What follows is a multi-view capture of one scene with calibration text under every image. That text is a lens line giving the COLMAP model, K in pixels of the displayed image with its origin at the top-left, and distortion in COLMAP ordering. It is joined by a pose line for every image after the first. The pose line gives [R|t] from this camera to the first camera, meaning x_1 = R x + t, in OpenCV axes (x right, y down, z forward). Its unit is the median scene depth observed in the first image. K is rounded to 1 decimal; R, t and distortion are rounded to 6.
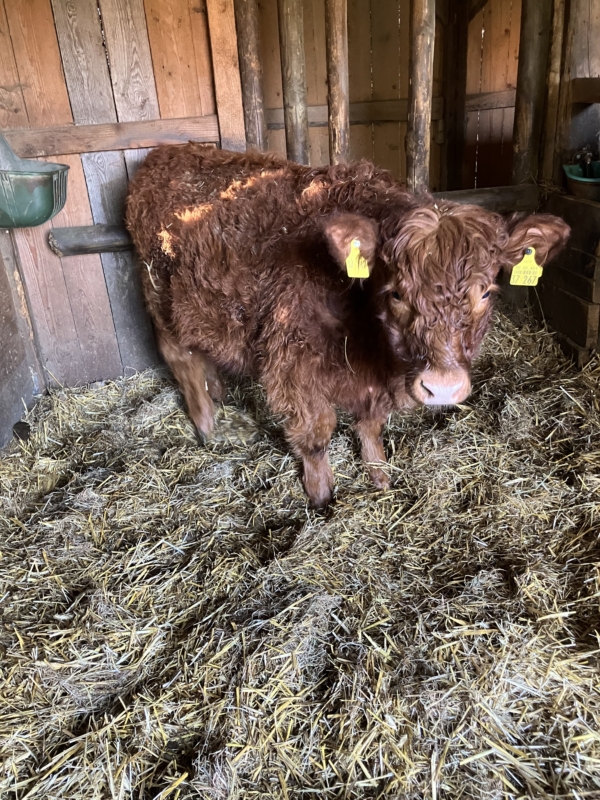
lens RADIAL K [[685.5, 0, 298.4], [0, 685.5, 416.7], [0, 0, 1]] dist [0.035085, -0.017852]
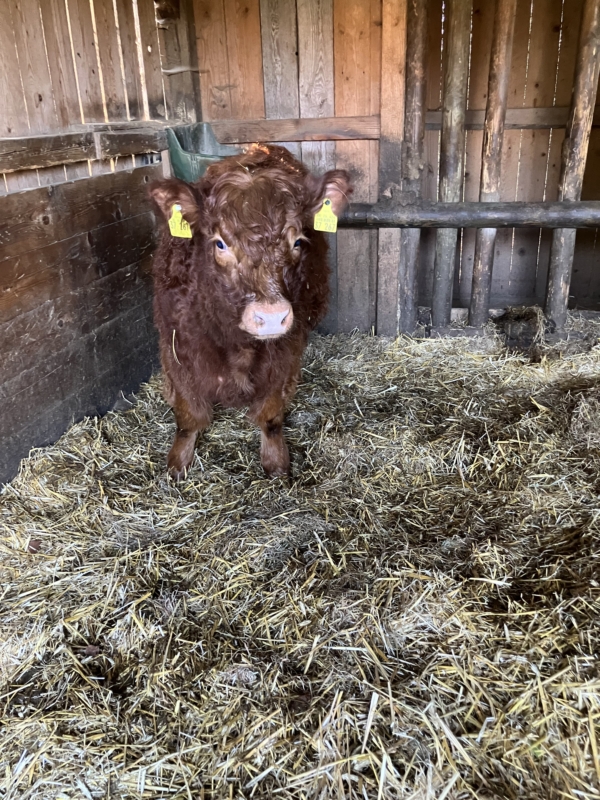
lens RADIAL K [[685.5, 0, 298.4], [0, 685.5, 416.7], [0, 0, 1]] dist [0.035085, -0.017852]
pose [[0.912202, 0.199818, -0.357716, 0.272850], [-0.196293, 0.979440, 0.046547, 0.023177], [0.359662, 0.027757, 0.932670, -0.098168]]
